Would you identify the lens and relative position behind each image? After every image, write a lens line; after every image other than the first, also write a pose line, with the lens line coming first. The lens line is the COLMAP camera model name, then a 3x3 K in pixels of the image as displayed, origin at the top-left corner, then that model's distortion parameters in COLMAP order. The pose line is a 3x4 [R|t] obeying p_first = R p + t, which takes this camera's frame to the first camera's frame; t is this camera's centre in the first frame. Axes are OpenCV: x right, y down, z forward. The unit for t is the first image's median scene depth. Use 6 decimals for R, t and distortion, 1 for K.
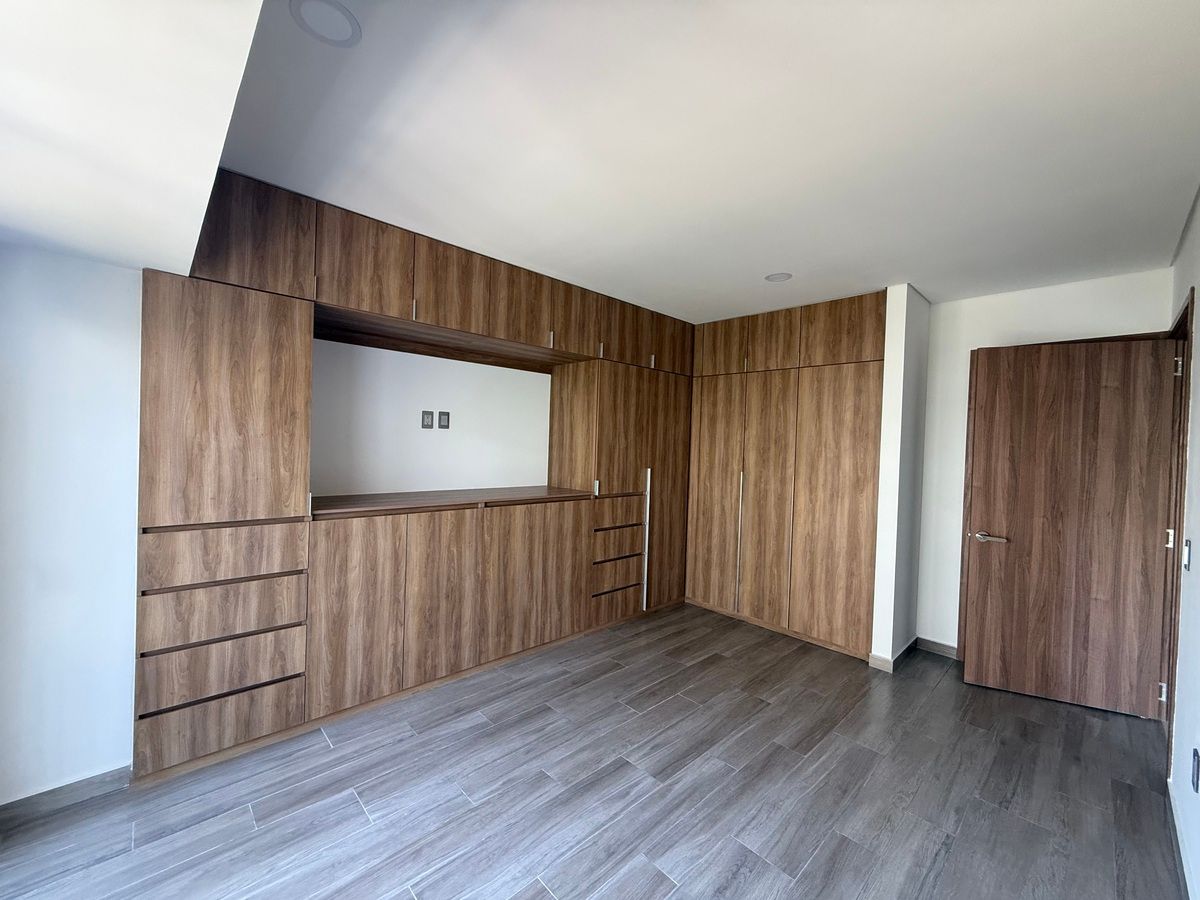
lens RADIAL K [[479.0, 0, 599.0], [0, 479.0, 448.0], [0, 0, 1]] dist [0.000081, 0.000144]
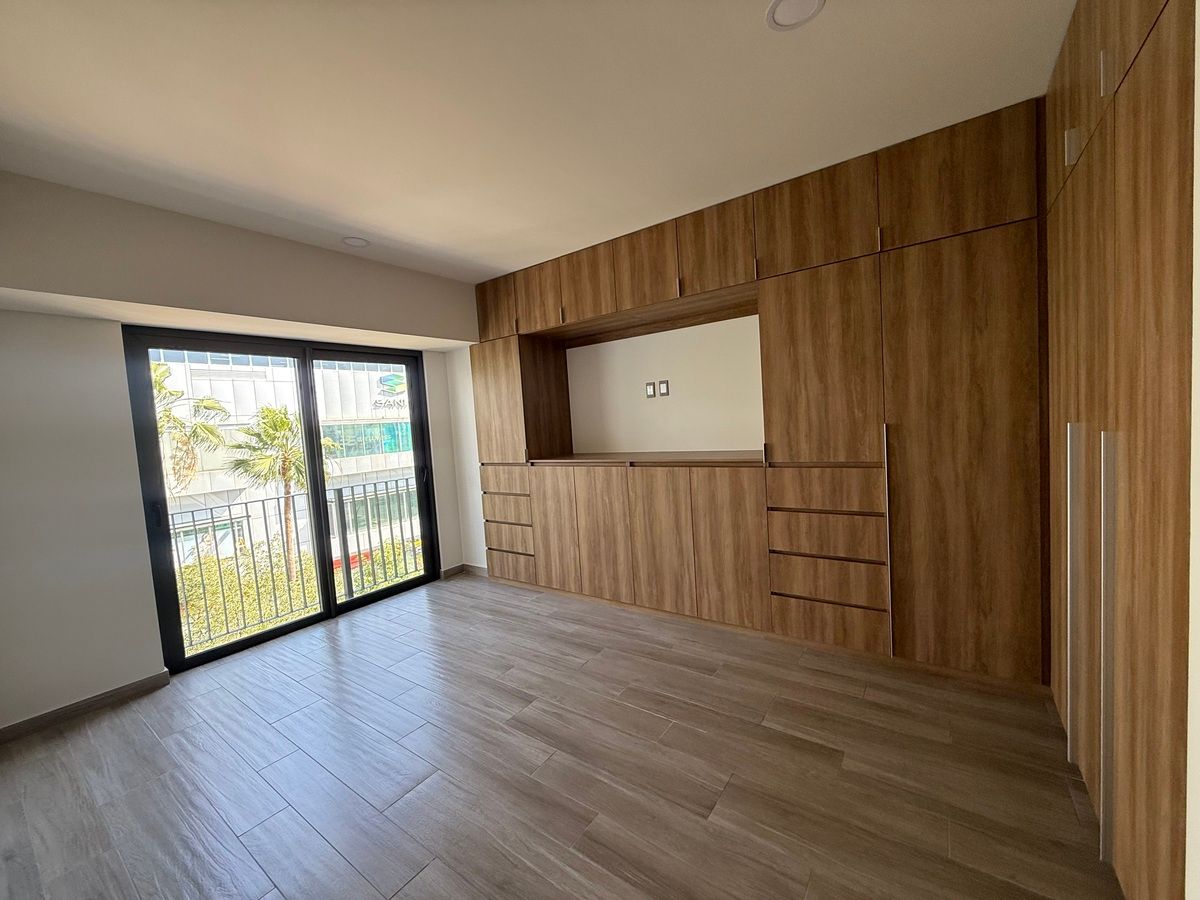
lens RADIAL K [[479.0, 0, 594.6], [0, 479.0, 446.7], [0, 0, 1]] dist [0.000081, 0.000144]
pose [[0.178771, 0.010812, -0.983831, 0.811755], [0.061286, 0.997876, 0.022103, 0.047558], [0.981980, -0.064246, 0.177728, 0.701595]]
